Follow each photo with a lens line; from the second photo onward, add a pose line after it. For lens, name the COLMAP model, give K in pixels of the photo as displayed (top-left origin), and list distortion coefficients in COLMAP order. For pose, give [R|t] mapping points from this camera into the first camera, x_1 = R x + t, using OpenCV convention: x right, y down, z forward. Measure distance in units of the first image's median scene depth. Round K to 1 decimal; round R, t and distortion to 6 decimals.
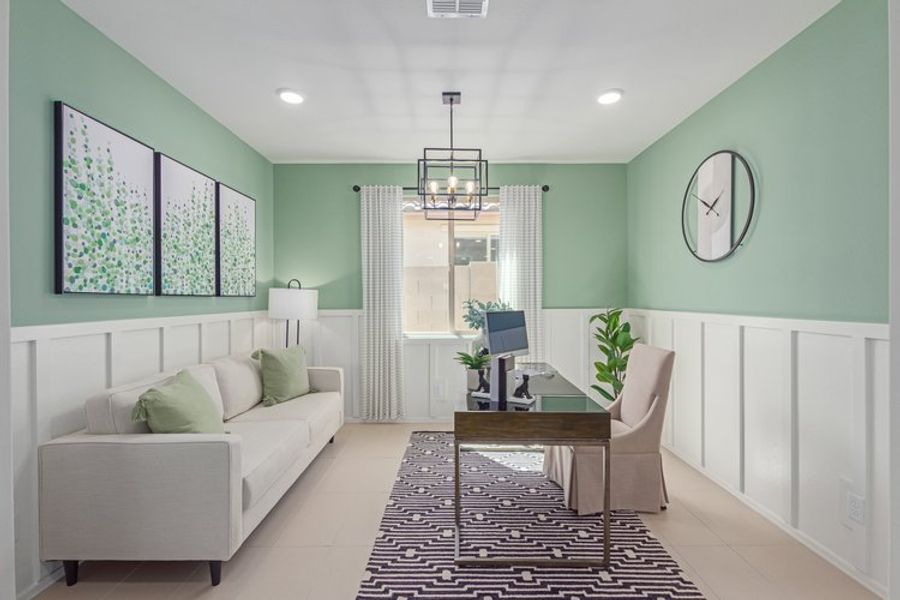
lens RADIAL K [[419.4, 0, 450.0], [0, 419.4, 300.0], [0, 0, 1]] dist [-0.002524, -0.000817]
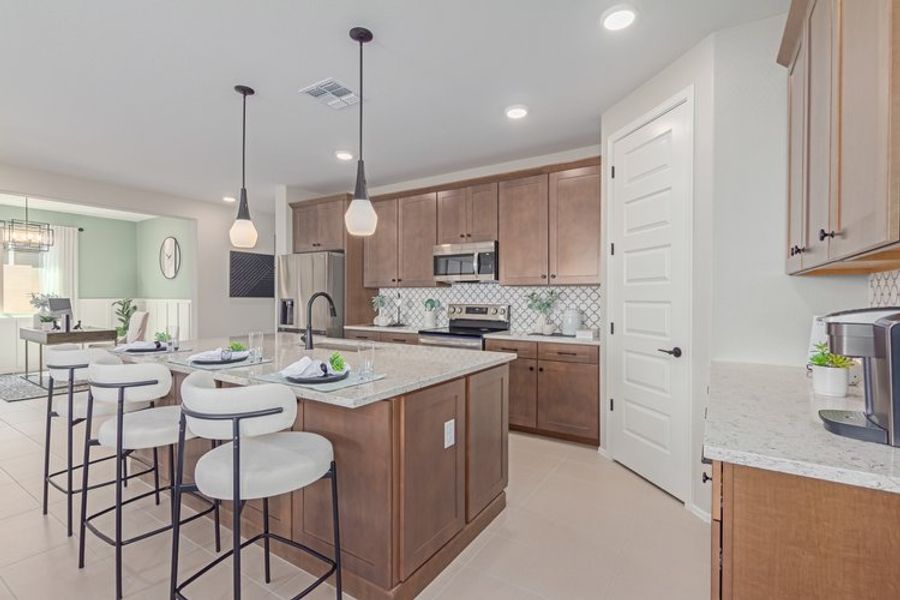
lens RADIAL K [[419.4, 0, 450.0], [0, 419.4, 300.0], [0, 0, 1]] dist [-0.002524, -0.000817]
pose [[0.553145, -0.004602, 0.833072, -0.452973], [0.000852, 0.999987, 0.004957, 0.023116], [-0.833085, -0.002032, 0.553142, -1.505839]]
